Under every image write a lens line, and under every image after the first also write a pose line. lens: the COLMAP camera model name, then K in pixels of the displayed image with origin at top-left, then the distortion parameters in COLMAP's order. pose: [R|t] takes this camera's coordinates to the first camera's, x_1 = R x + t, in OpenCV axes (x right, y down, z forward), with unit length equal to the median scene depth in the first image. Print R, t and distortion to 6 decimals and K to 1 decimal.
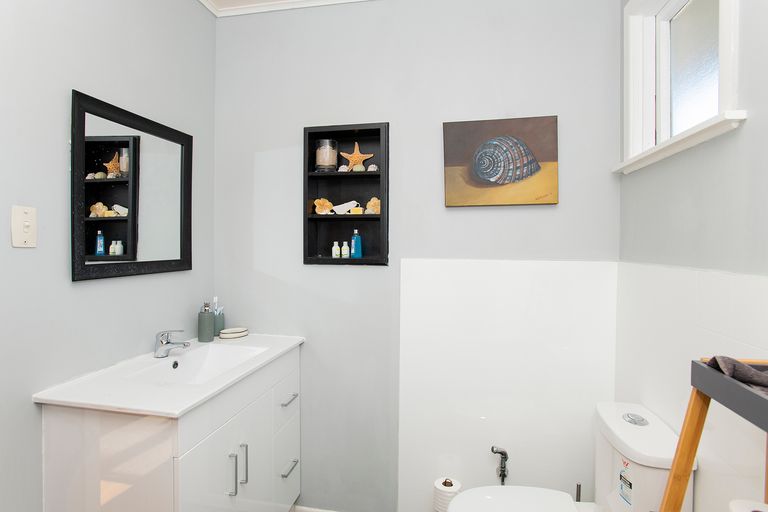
lens RADIAL K [[427.7, 0, 384.0], [0, 427.7, 256.0], [0, 0, 1]] dist [-0.051729, -0.000108]
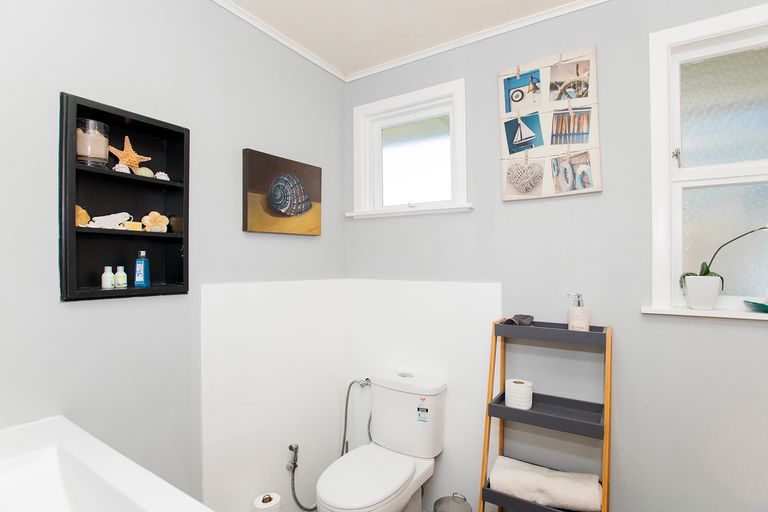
lens RADIAL K [[385.6, 0, 384.0], [0, 385.6, 256.0], [0, 0, 1]] dist [-0.002386, -0.000051]
pose [[0.373505, 0.005948, 0.927609, -0.598625], [0.022634, 0.999623, -0.015523, -0.034019], [-0.927352, 0.026793, 0.373230, 0.357503]]
